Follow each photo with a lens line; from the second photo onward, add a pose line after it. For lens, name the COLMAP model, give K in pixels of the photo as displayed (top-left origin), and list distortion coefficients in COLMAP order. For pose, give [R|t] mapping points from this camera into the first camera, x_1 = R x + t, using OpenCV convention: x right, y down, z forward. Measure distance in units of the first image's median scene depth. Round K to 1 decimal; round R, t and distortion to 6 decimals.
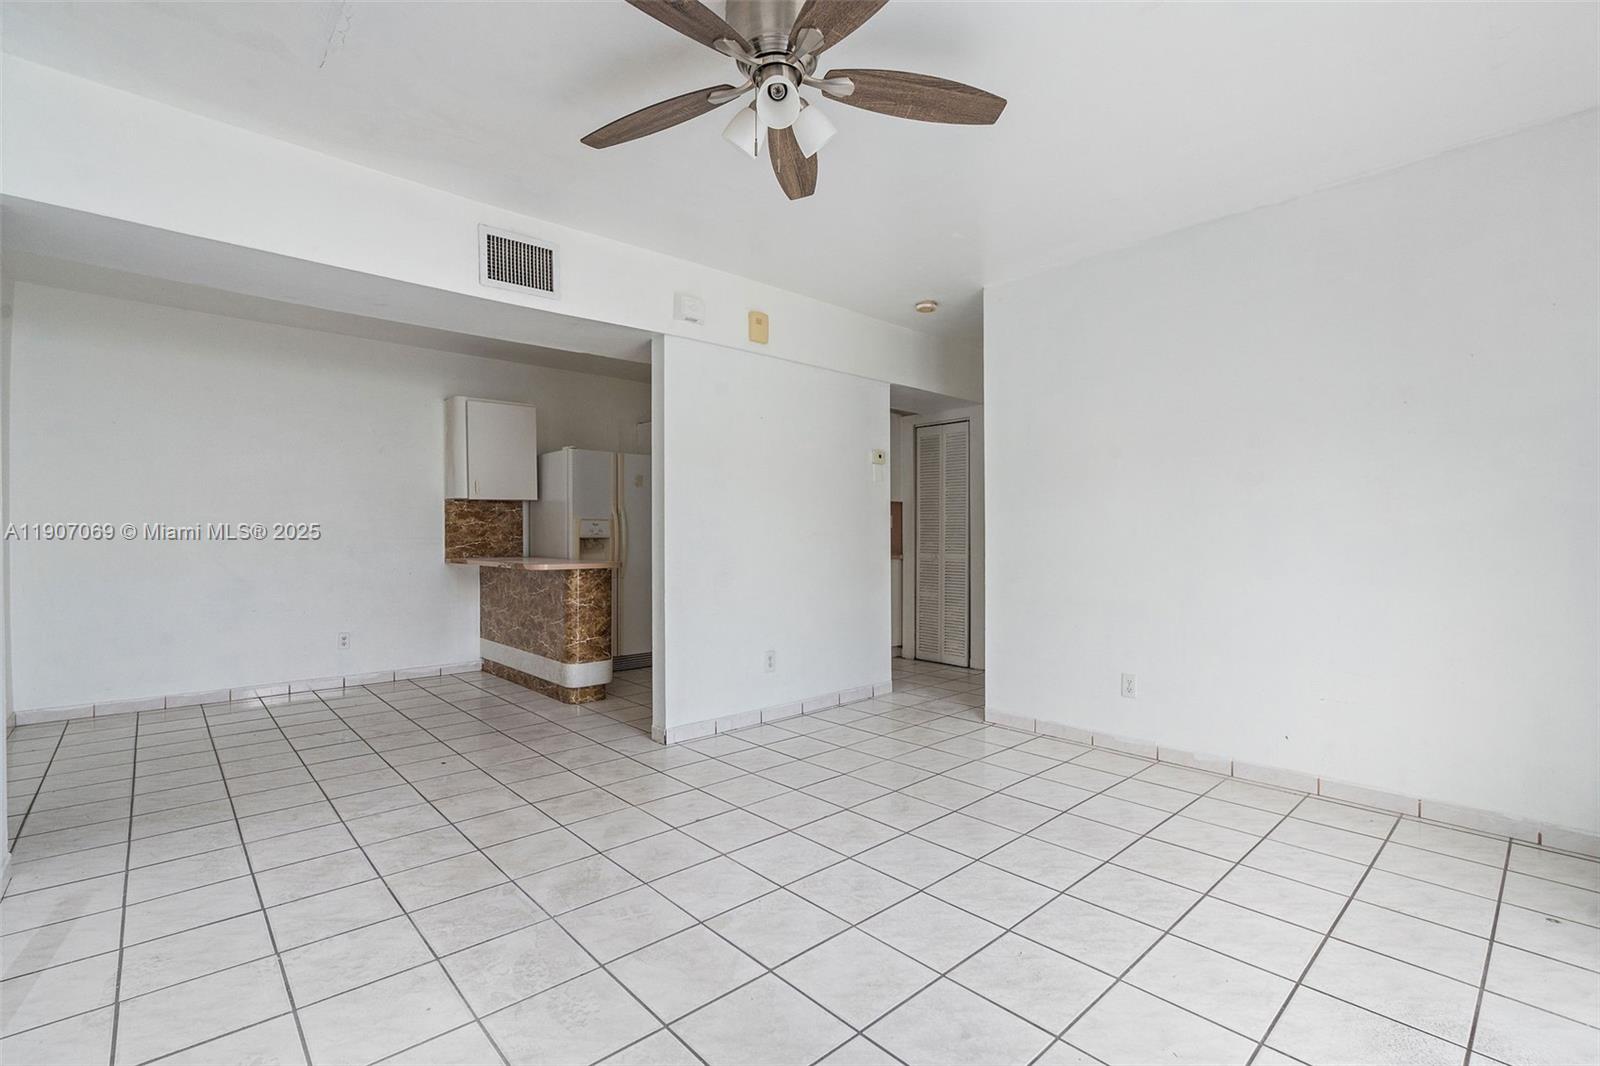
lens RADIAL K [[721.3, 0, 801.6], [0, 721.3, 537.7], [0, 0, 1]] dist [-0.005750, -0.000328]
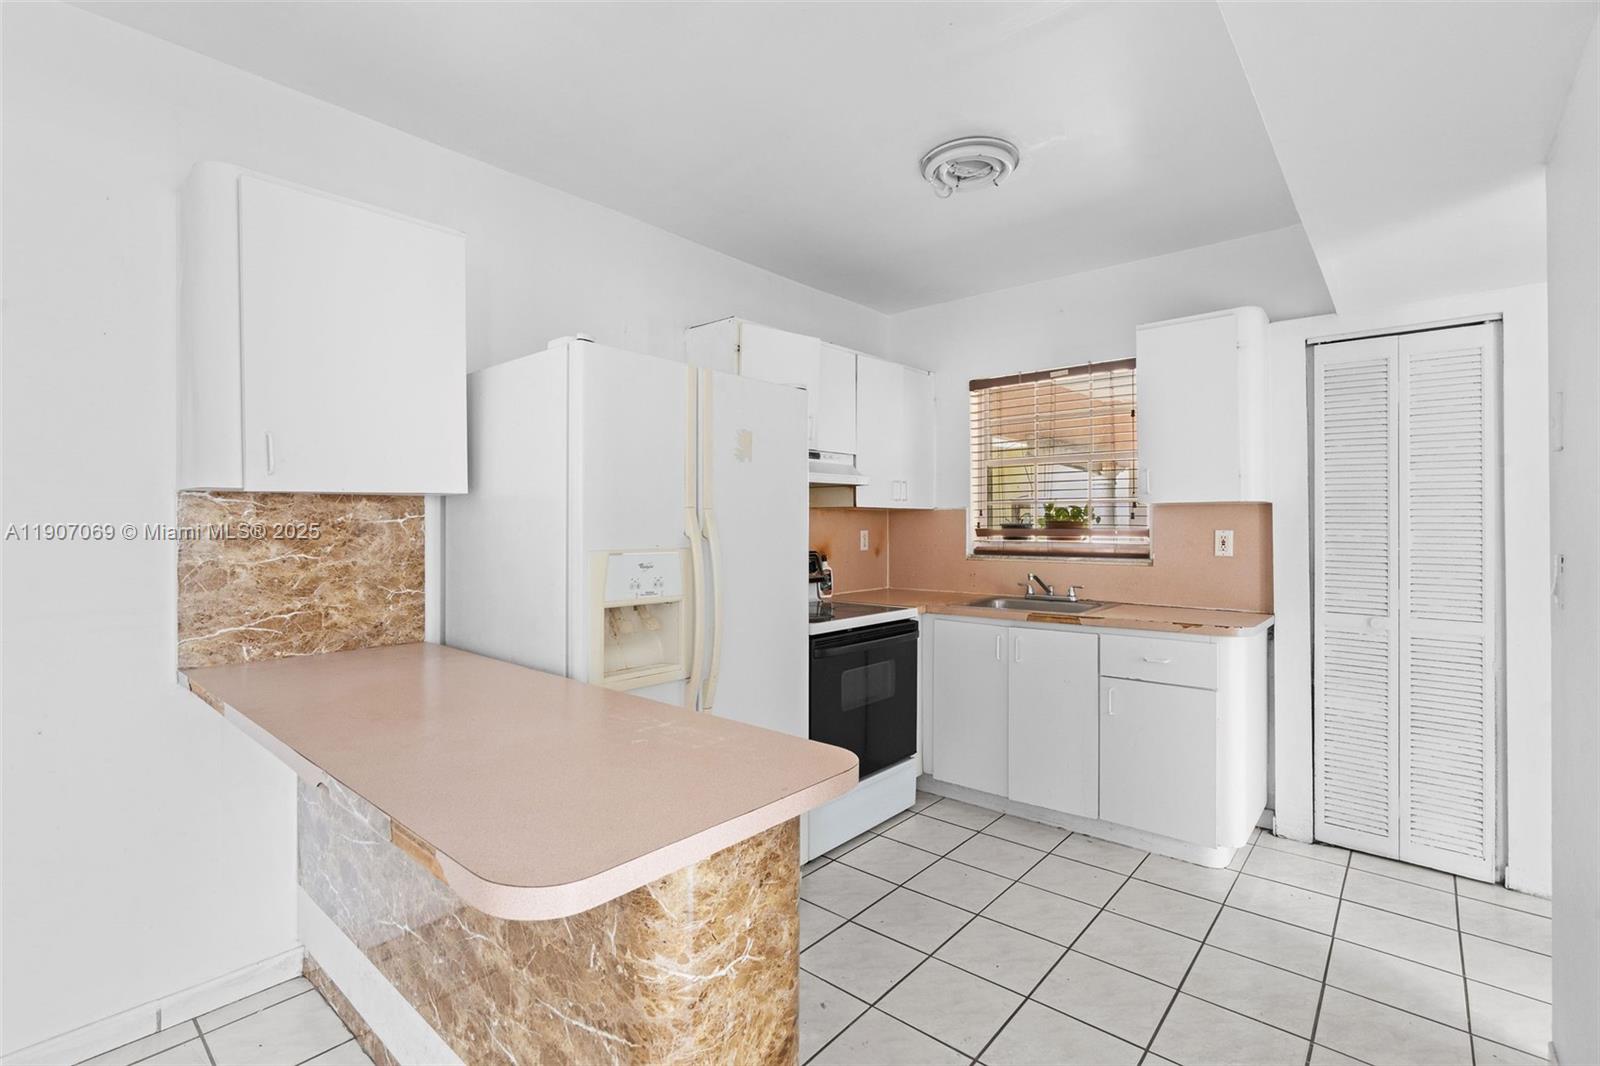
lens RADIAL K [[721.3, 0, 799.5], [0, 721.3, 528.3], [0, 0, 1]] dist [-0.005750, -0.000328]
pose [[0.993598, 0.001687, 0.112965, -0.242652], [-0.001110, 0.999986, -0.005169, -0.033703], [-0.112972, 0.005011, 0.993586, 0.624402]]
